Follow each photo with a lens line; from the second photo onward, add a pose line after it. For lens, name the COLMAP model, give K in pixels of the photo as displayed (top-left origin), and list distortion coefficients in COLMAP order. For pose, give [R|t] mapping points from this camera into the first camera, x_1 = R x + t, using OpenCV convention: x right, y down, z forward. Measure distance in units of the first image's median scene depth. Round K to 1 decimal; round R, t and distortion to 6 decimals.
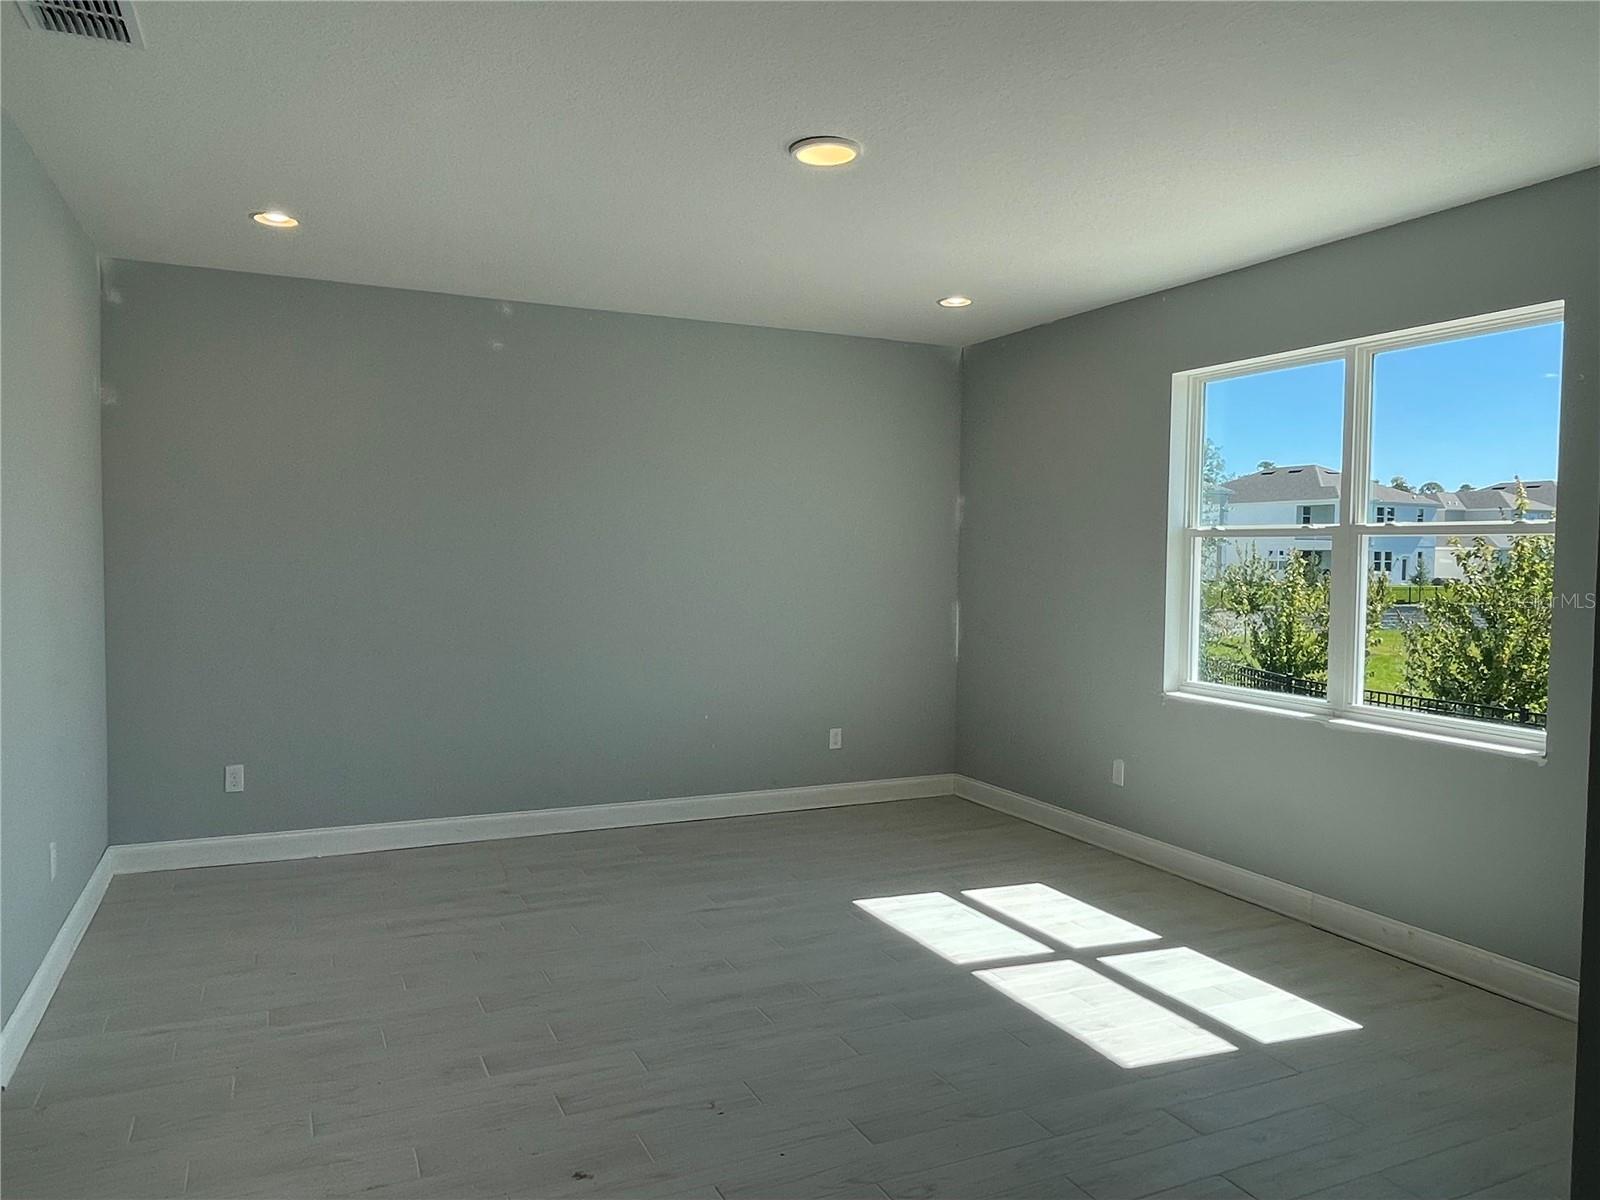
lens RADIAL K [[1107.8, 0, 796.4], [0, 1107.8, 599.4], [0, 0, 1]] dist [-0.001175, -0.001885]
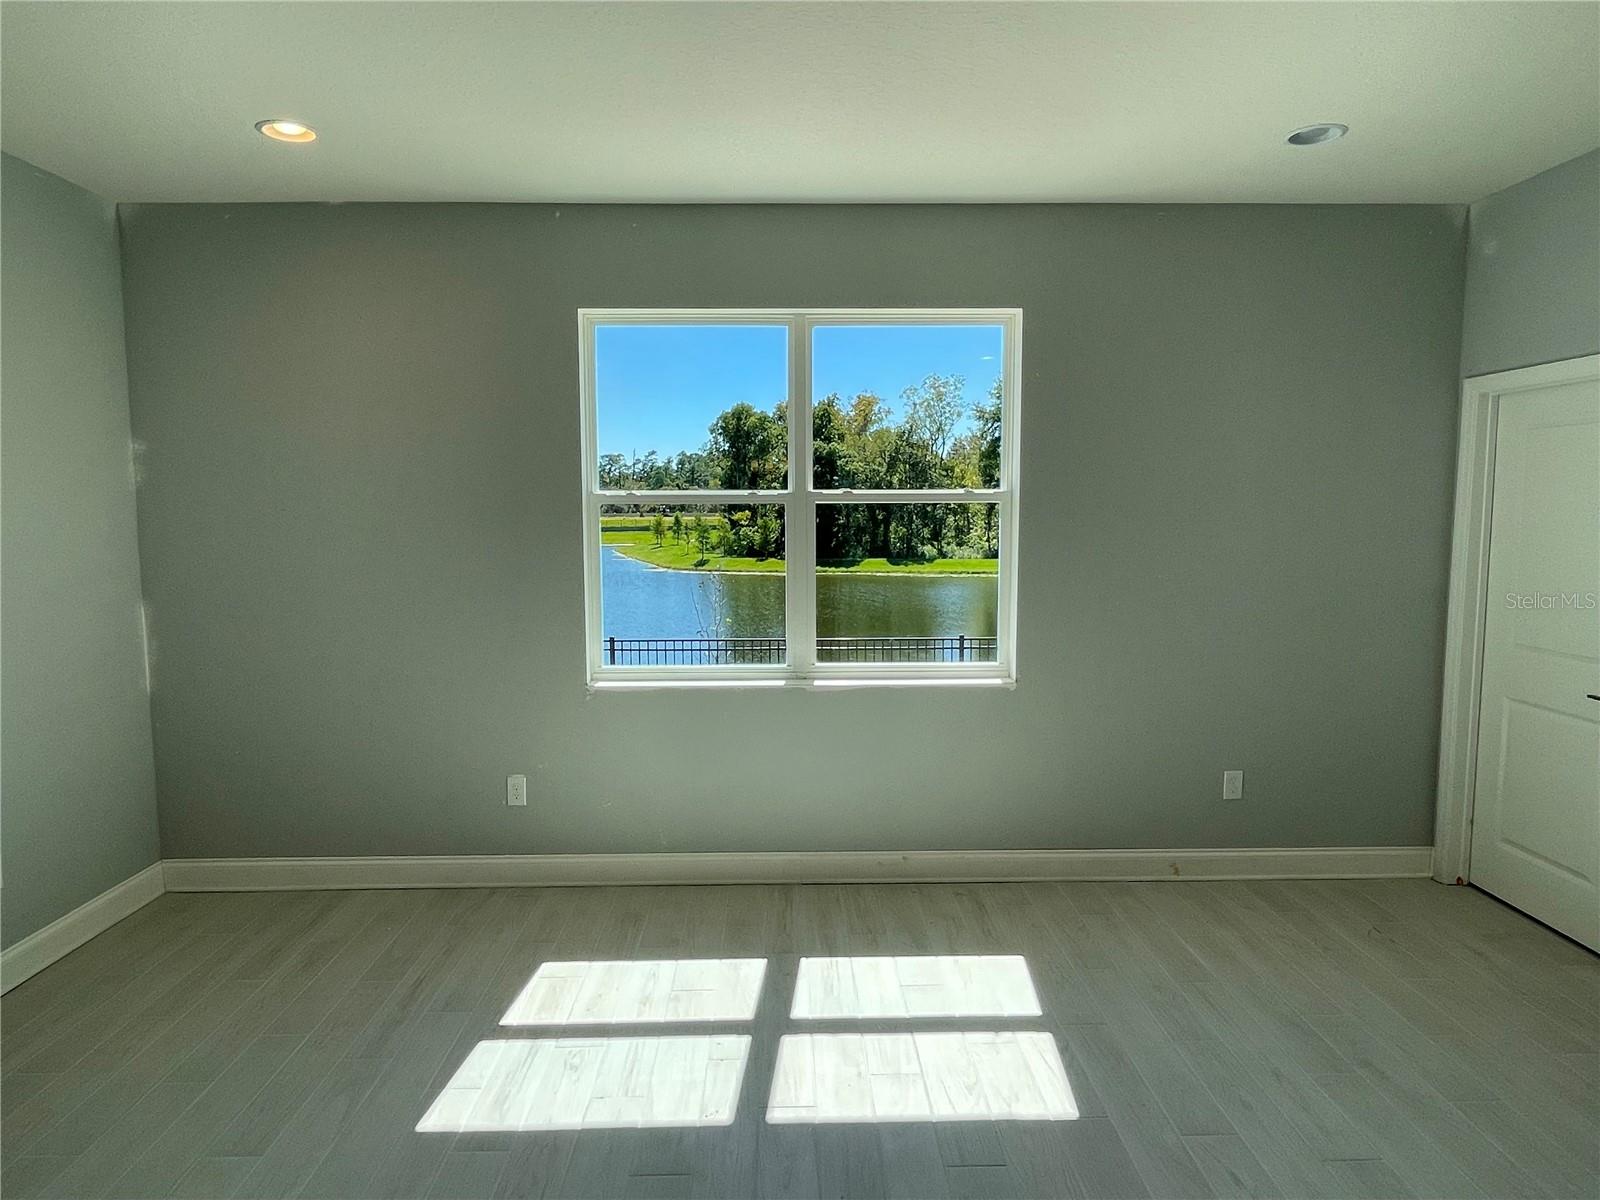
lens RADIAL K [[959.6, 0, 795.1], [0, 959.6, 591.8], [0, 0, 1]] dist [-0.008634, 0.000186]
pose [[0.406433, -0.088790, 0.909356, -0.306516], [0.049365, 0.995947, 0.075181, -0.039775], [-0.912346, 0.014335, 0.409169, 0.617047]]
